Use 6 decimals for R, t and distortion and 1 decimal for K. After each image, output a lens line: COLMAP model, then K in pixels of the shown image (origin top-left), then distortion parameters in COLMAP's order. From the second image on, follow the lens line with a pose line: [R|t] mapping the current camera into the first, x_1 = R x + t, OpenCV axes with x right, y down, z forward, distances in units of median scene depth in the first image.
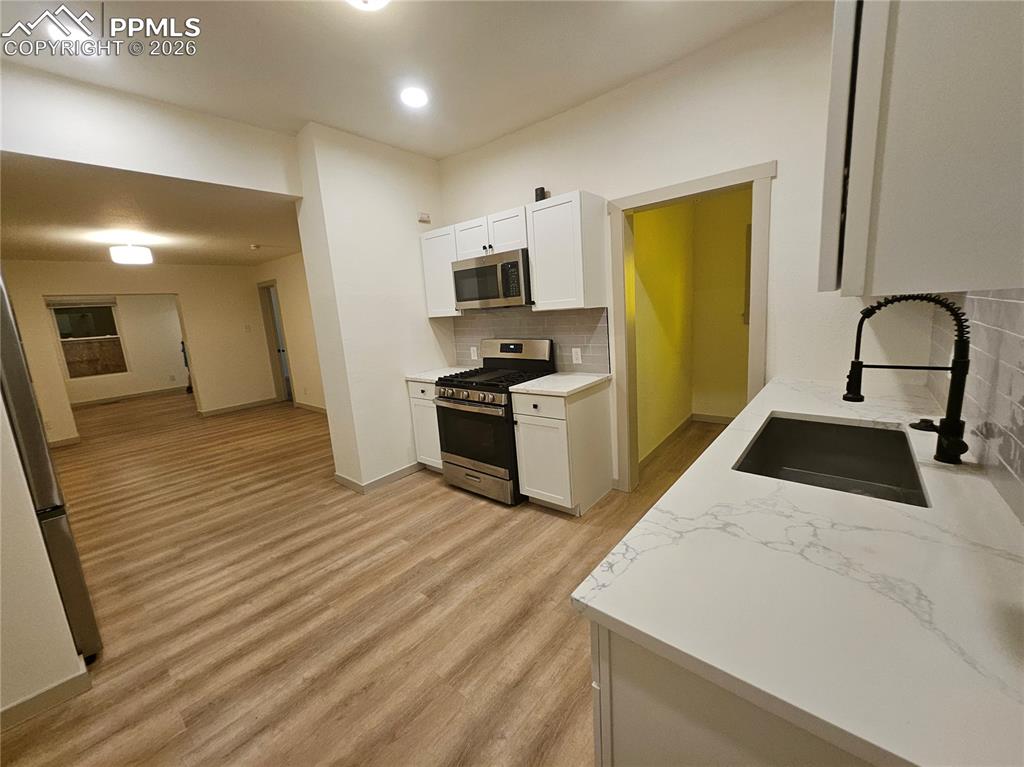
lens RADIAL K [[404.5, 0, 519.1], [0, 404.5, 378.4], [0, 0, 1]] dist [0.009973, -0.000777]
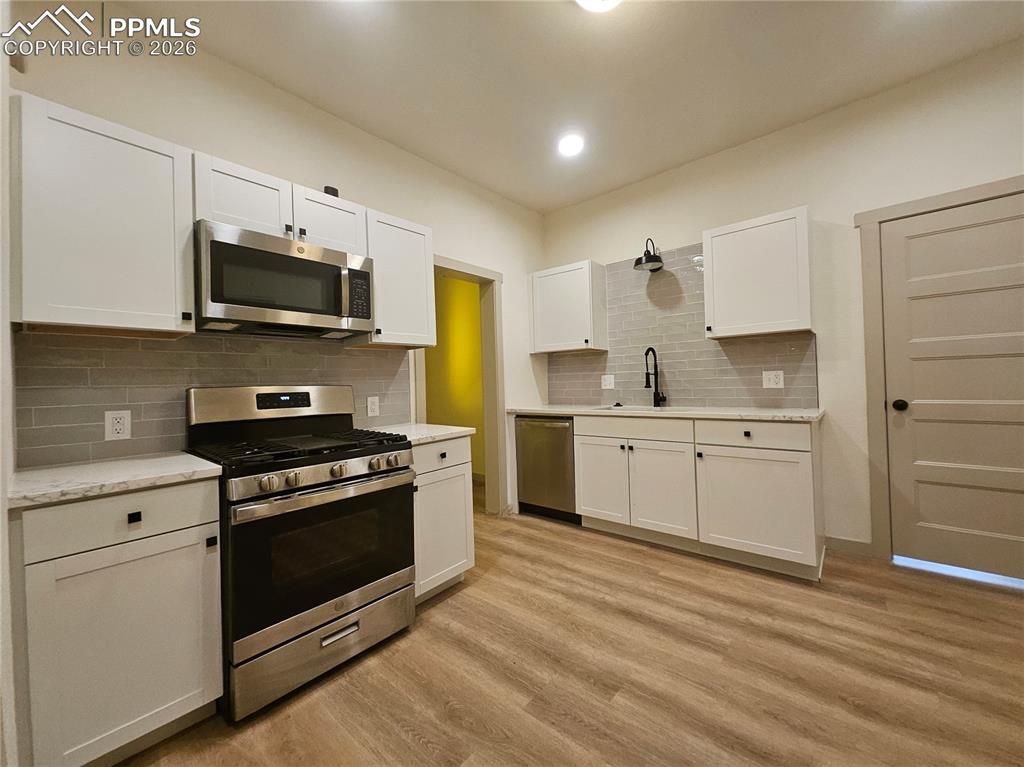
lens RADIAL K [[404.5, 0, 518.0], [0, 404.5, 378.8], [0, 0, 1]] dist [0.009973, -0.000777]
pose [[0.009298, 0.075216, 0.997124, -0.956761], [0.207251, 0.975370, -0.075508, 0.015814], [-0.978244, 0.207357, -0.006519, 1.029140]]
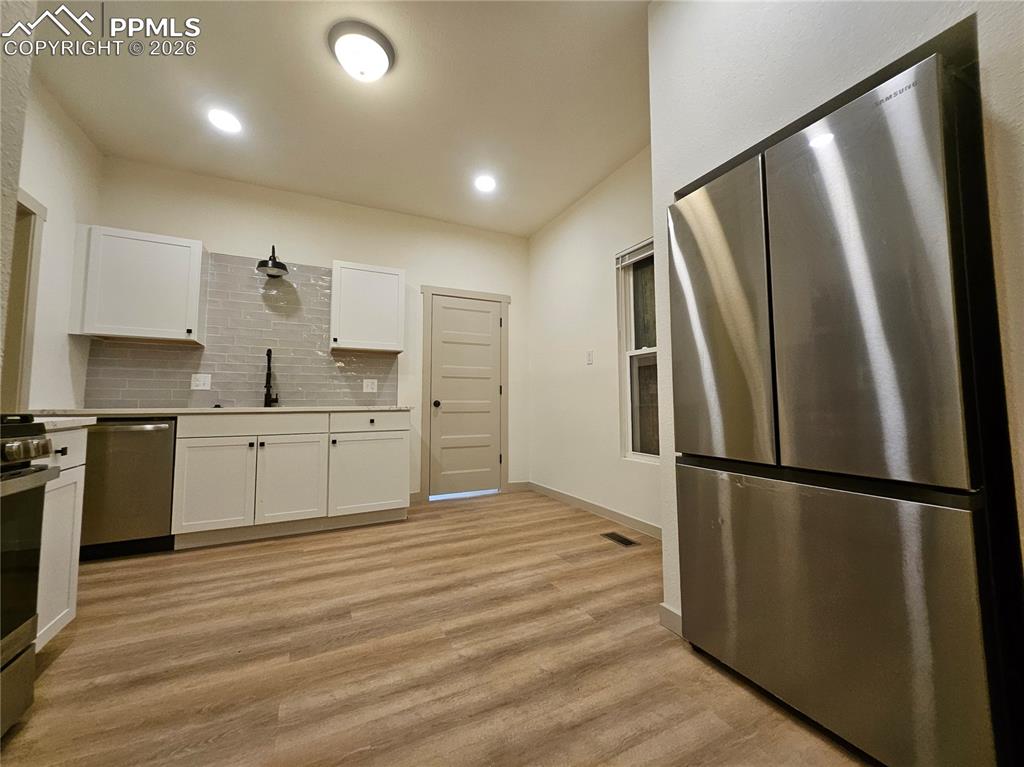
lens RADIAL K [[404.5, 0, 515.6], [0, 404.5, 381.1], [0, 0, 1]] dist [0.009973, -0.000777]
pose [[-0.908678, 0.097880, 0.405862, -0.928869], [0.140582, 0.987094, 0.076692, 0.023842], [-0.393117, 0.126745, -0.910711, 1.549150]]
